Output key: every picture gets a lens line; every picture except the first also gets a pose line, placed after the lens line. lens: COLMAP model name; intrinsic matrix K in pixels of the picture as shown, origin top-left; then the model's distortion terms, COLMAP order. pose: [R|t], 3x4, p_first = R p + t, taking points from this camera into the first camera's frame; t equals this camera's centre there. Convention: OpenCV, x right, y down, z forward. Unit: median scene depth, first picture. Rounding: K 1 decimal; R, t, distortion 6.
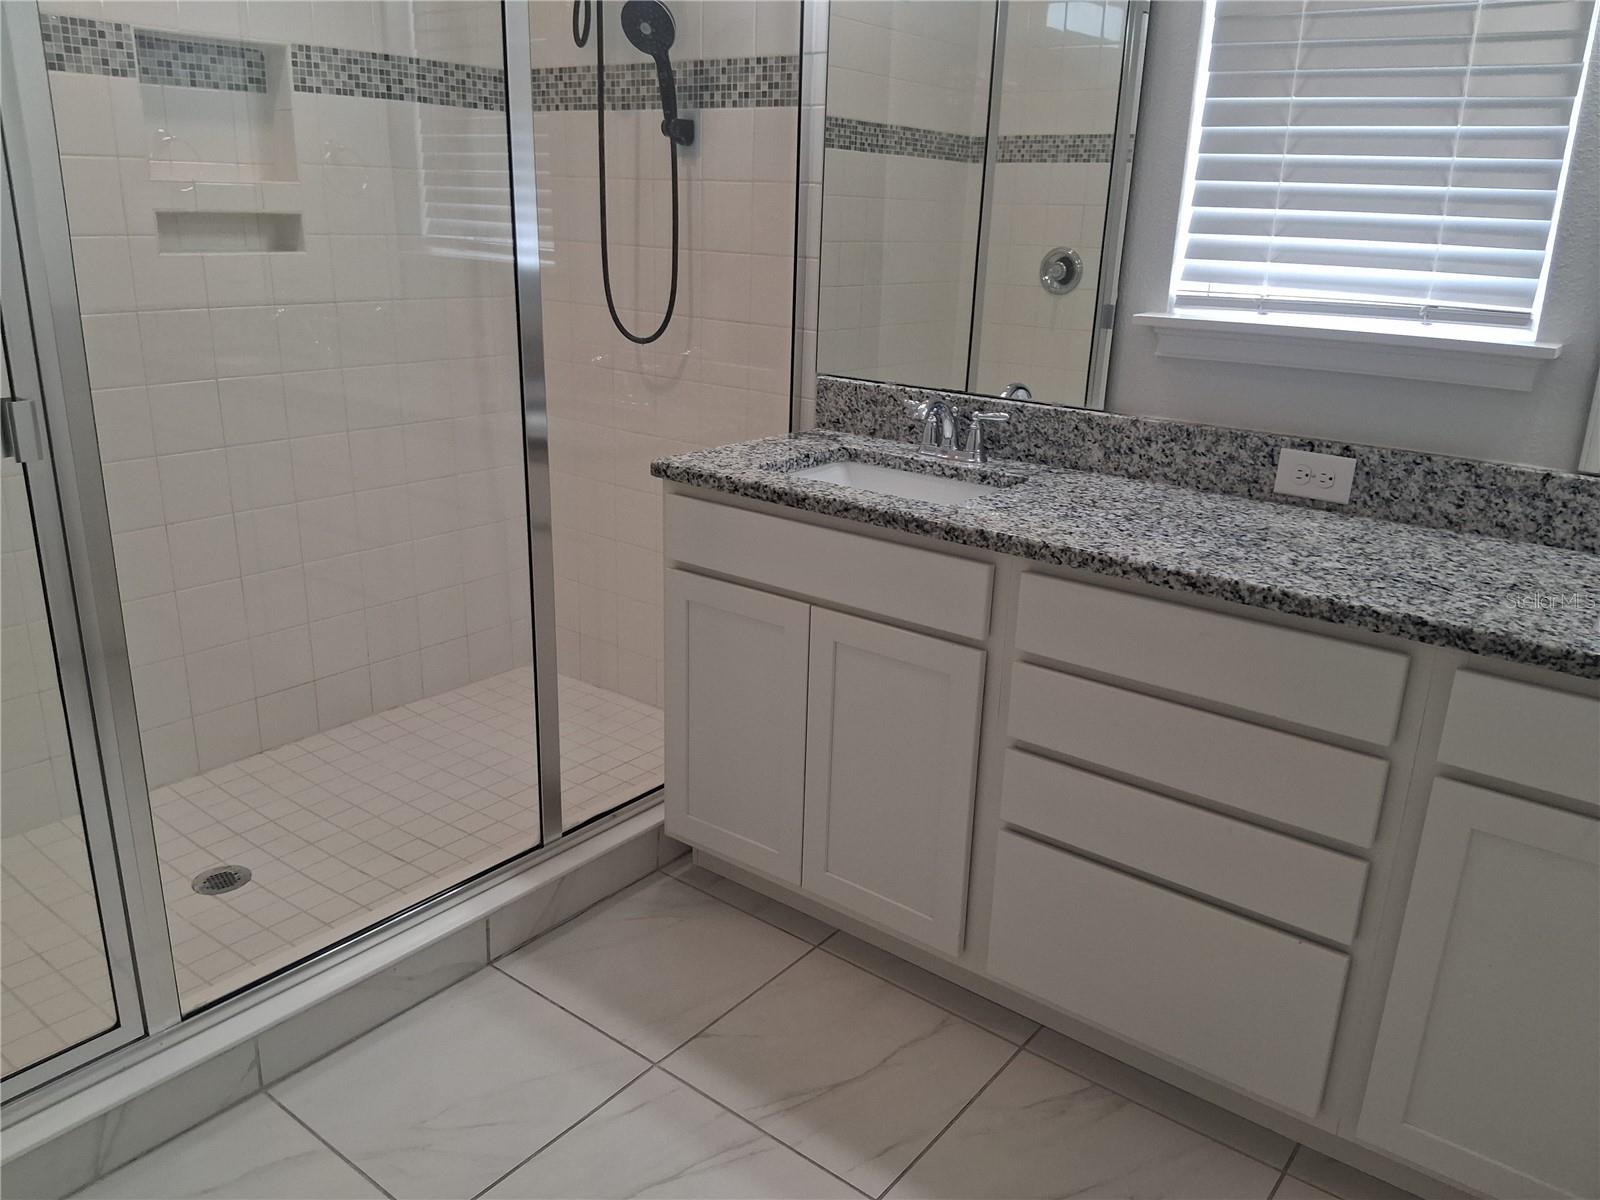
lens RADIAL K [[1197.7, 0, 800.0], [0, 1197.7, 600.0], [0, 0, 1]] dist [0.127935, -0.222019]
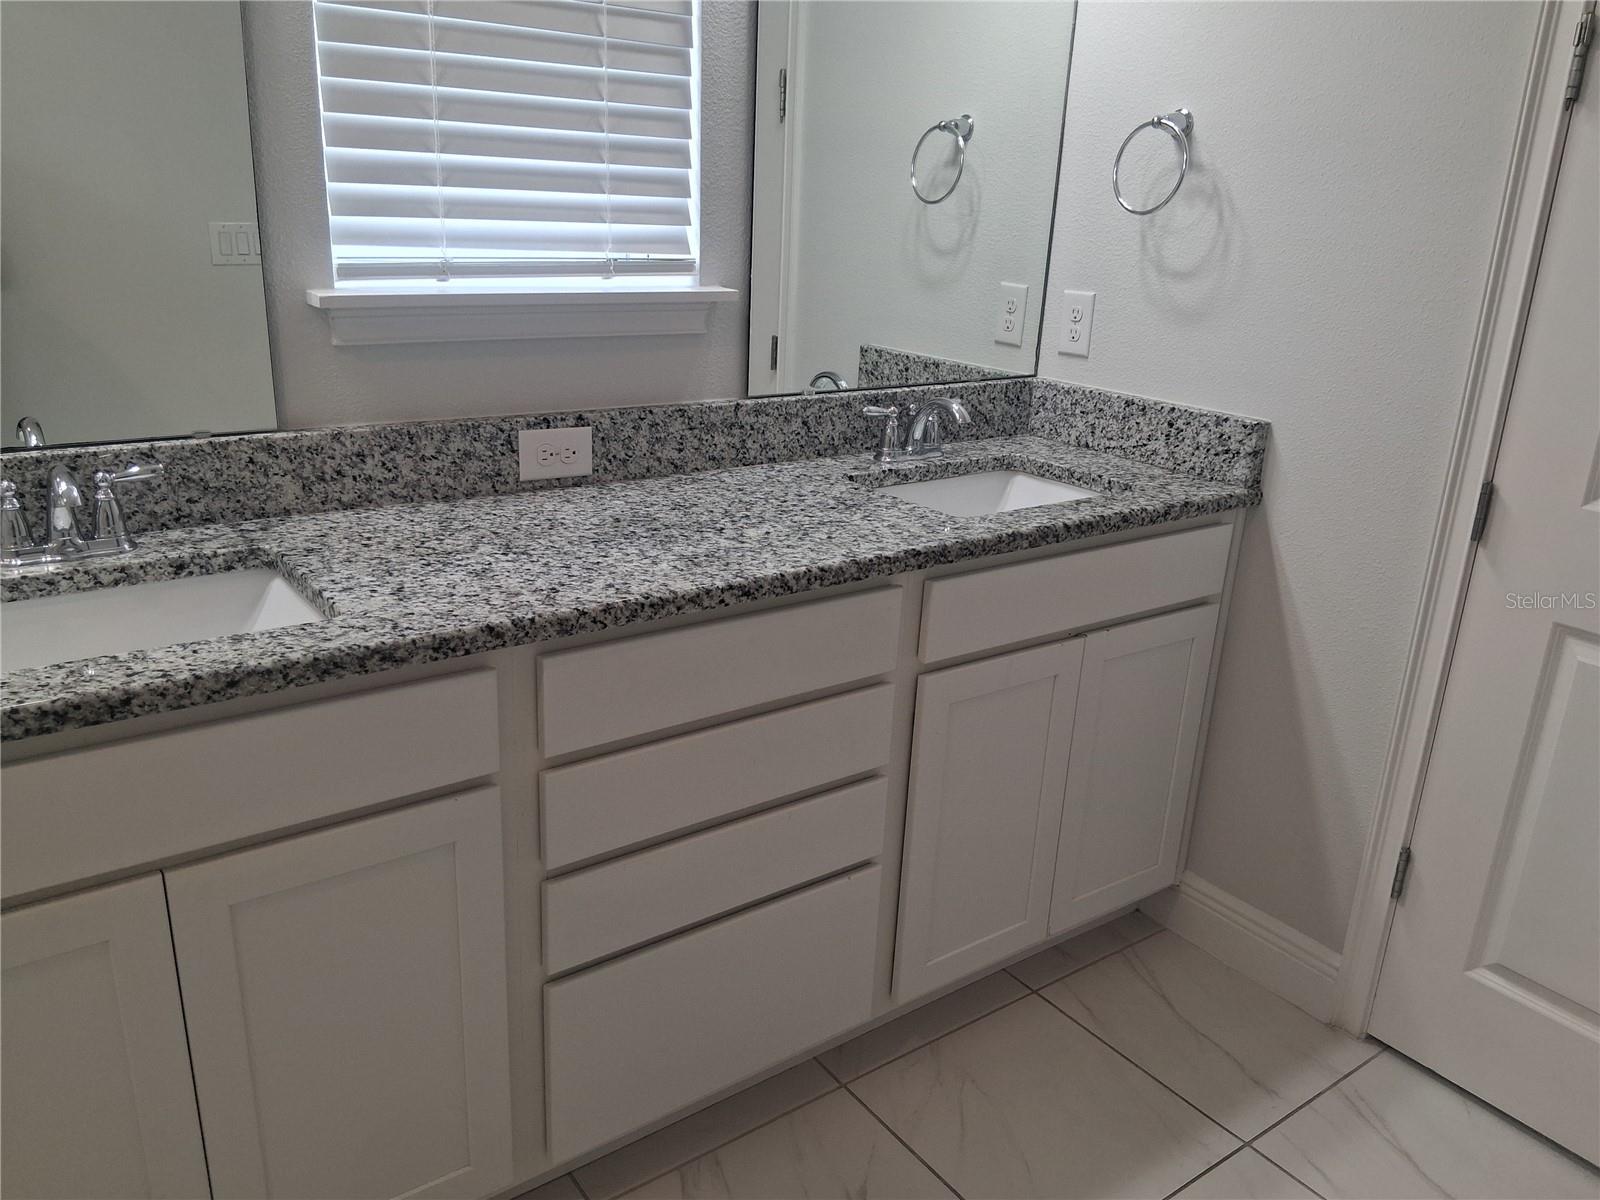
lens RADIAL K [[1197.7, 0, 800.0], [0, 1197.7, 600.0], [0, 0, 1]] dist [0.127935, -0.222019]
pose [[0.283402, -0.330807, 0.900139, -0.391527], [0.264326, 0.929209, 0.258269, -0.189988], [-0.921854, 0.164737, 0.350781, 0.540835]]
